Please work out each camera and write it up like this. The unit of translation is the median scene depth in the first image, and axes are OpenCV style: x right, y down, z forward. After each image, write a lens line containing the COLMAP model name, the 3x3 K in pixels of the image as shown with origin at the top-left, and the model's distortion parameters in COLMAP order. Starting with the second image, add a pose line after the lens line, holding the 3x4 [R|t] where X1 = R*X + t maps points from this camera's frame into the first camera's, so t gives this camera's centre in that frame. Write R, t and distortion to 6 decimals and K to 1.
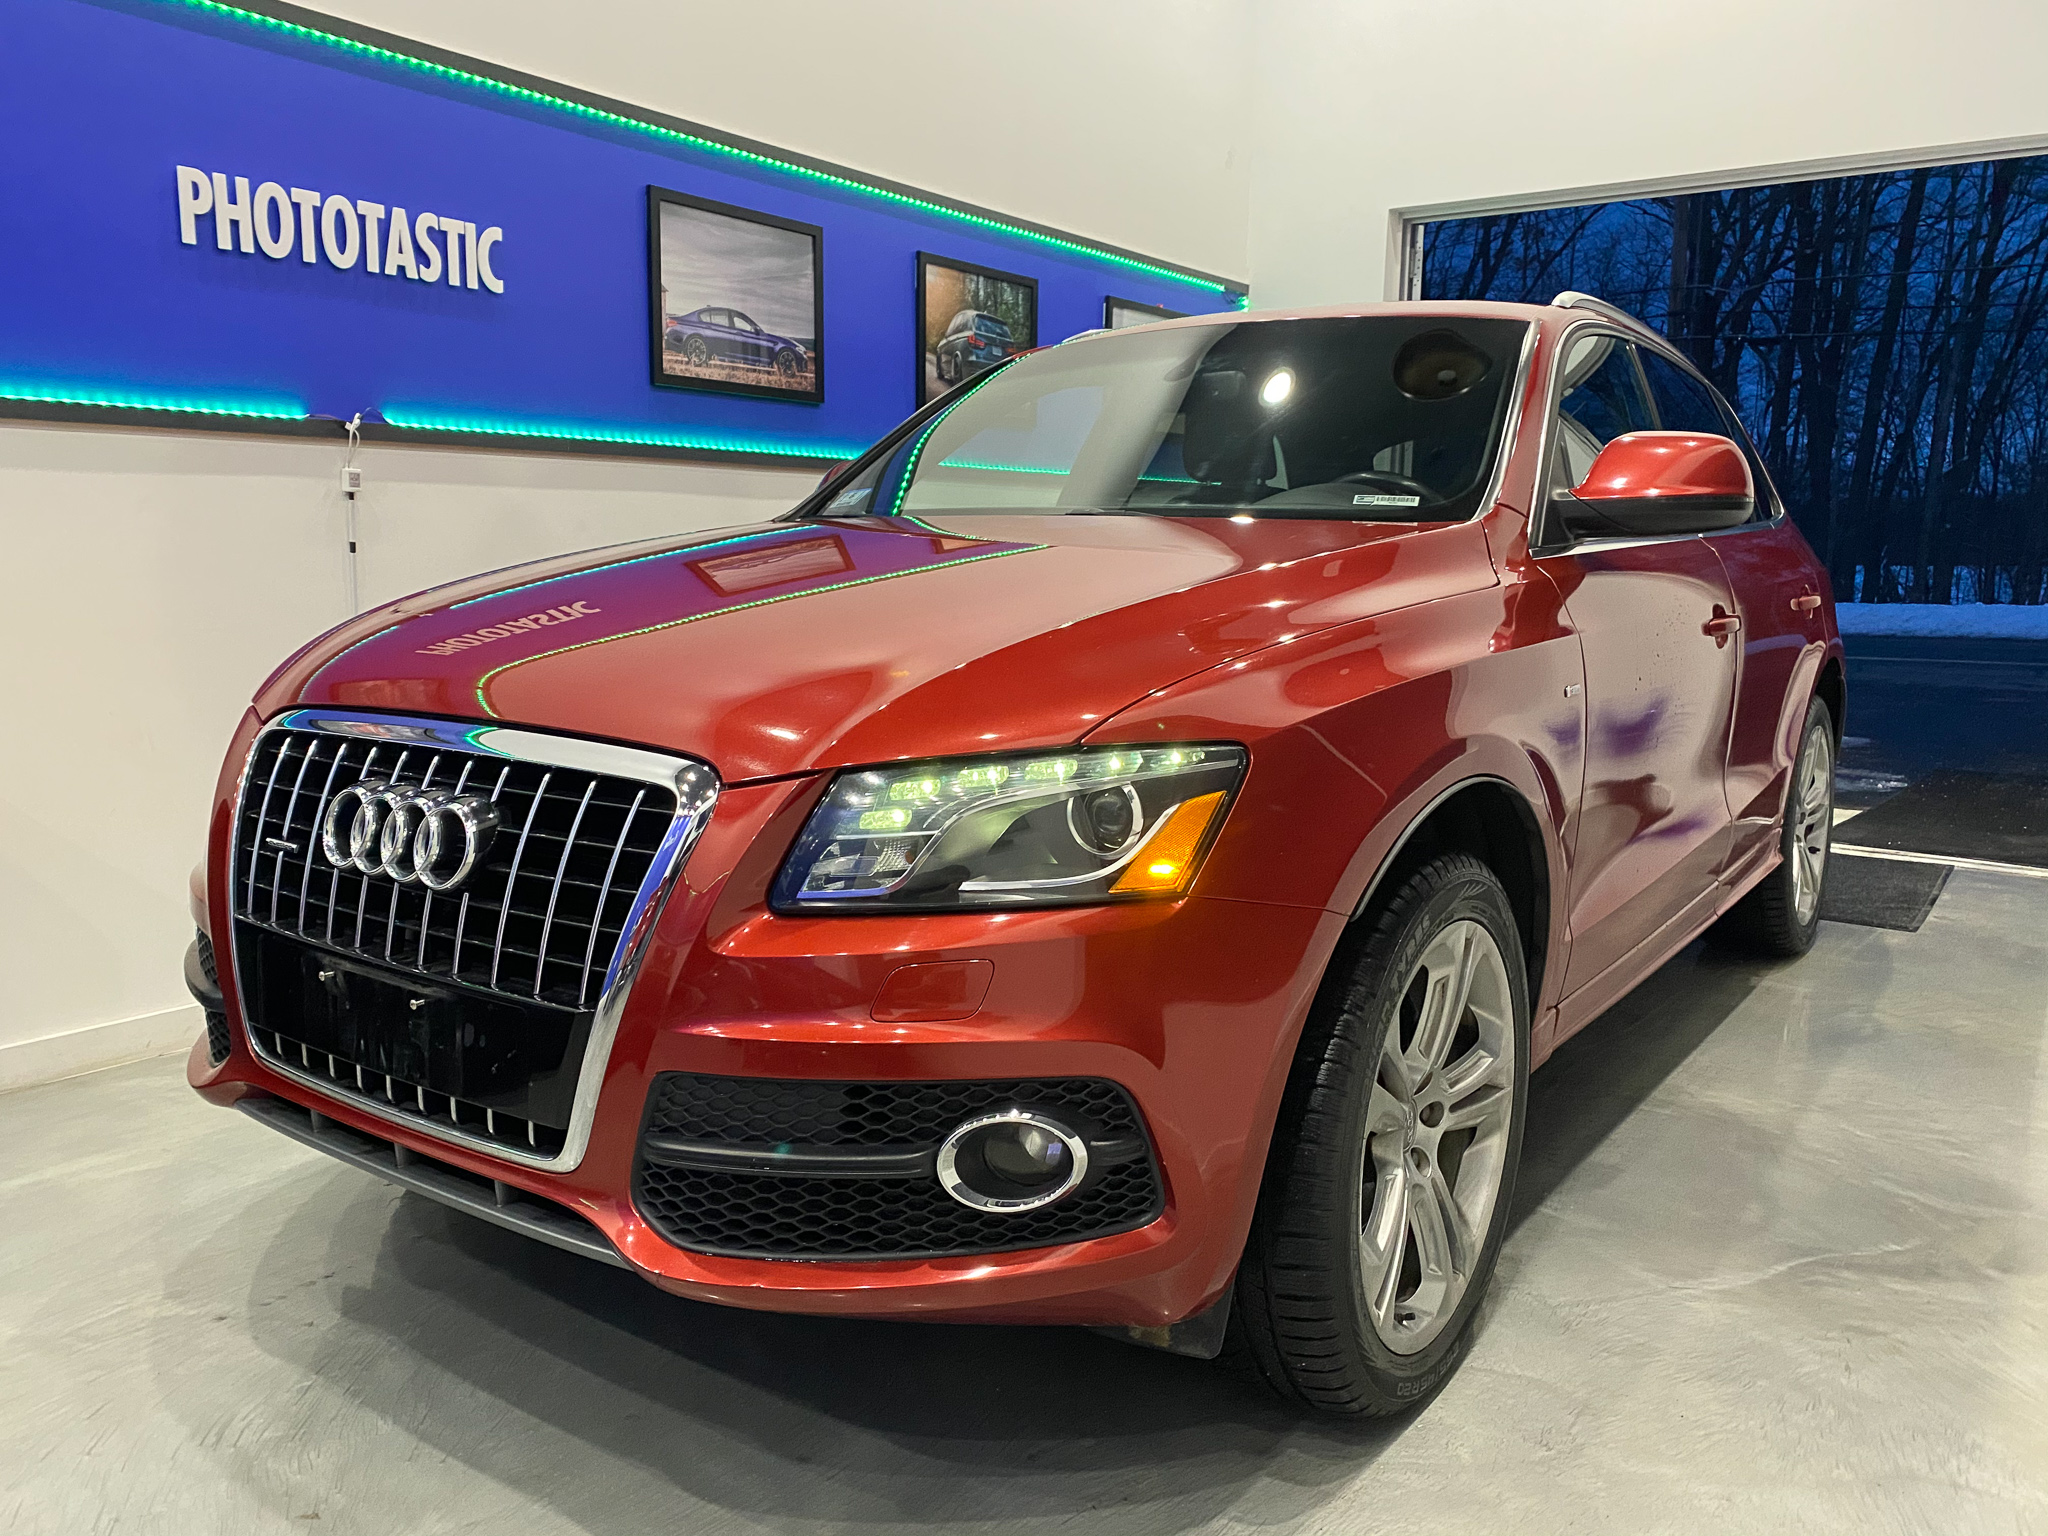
lens RADIAL K [[1602.6, 0, 1021.6], [0, 1602.6, 775.7], [0, 0, 1]] dist [0.018325, -0.007910]
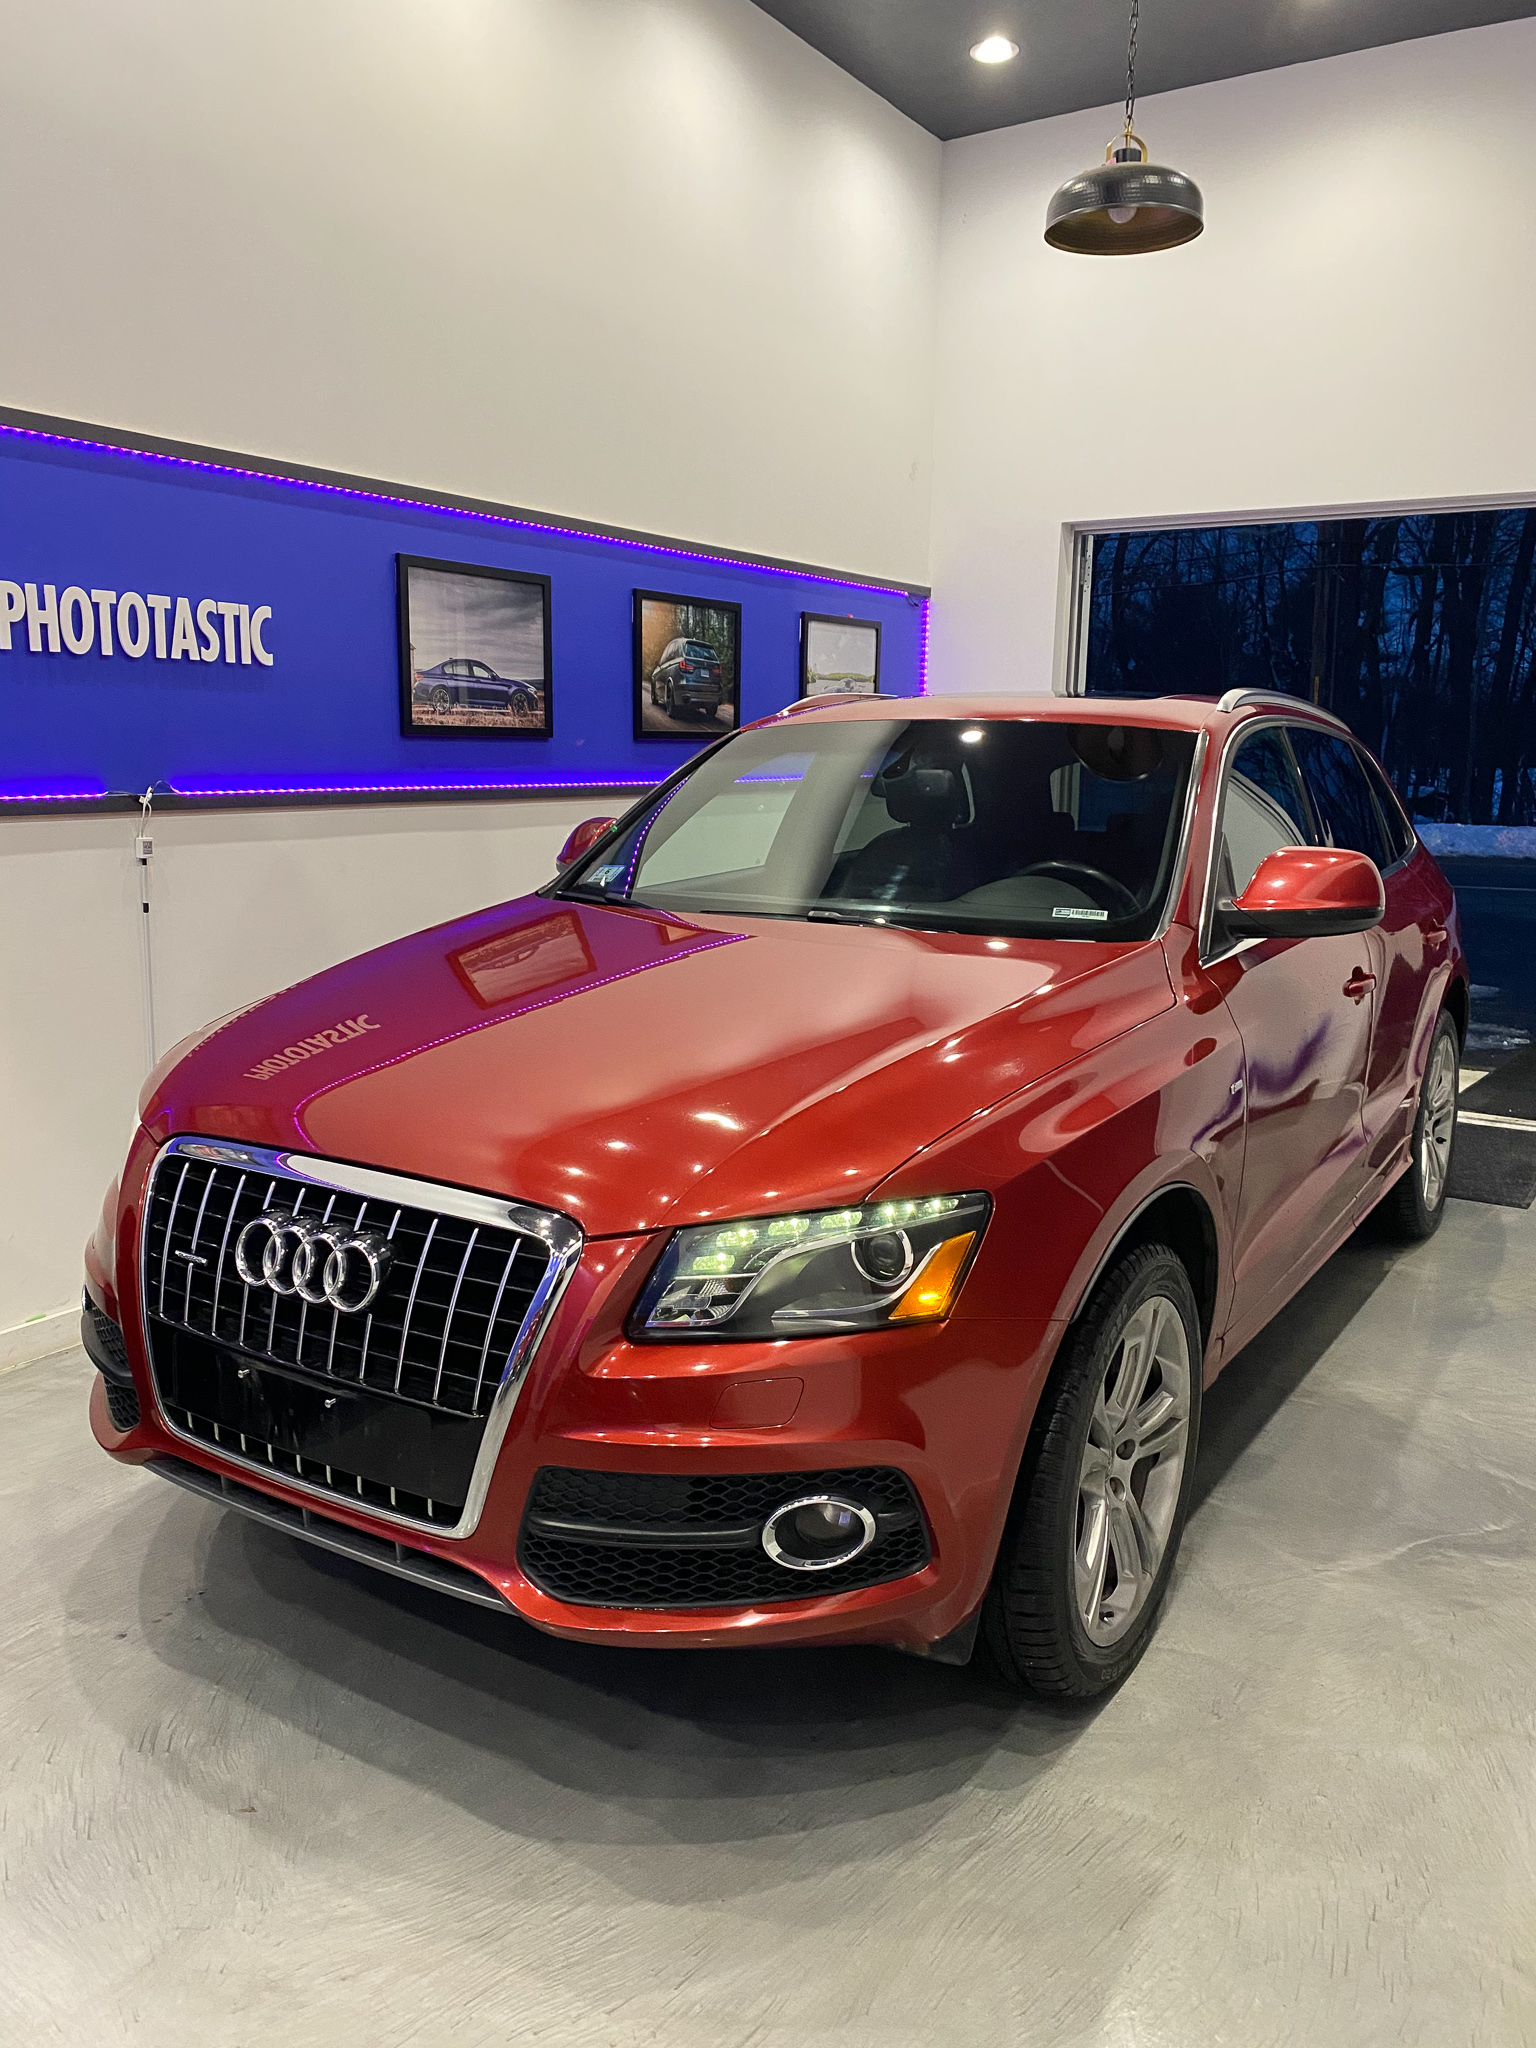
lens RADIAL K [[1602.6, 0, 768.0], [0, 1602.6, 1024.0], [0, 0, 1]] dist [0.018325, -0.007910]
pose [[0.998523, -0.008437, 0.053663, -0.065523], [0.006862, 0.999542, 0.029480, -0.121424], [-0.053888, -0.029068, 0.998124, -0.166161]]
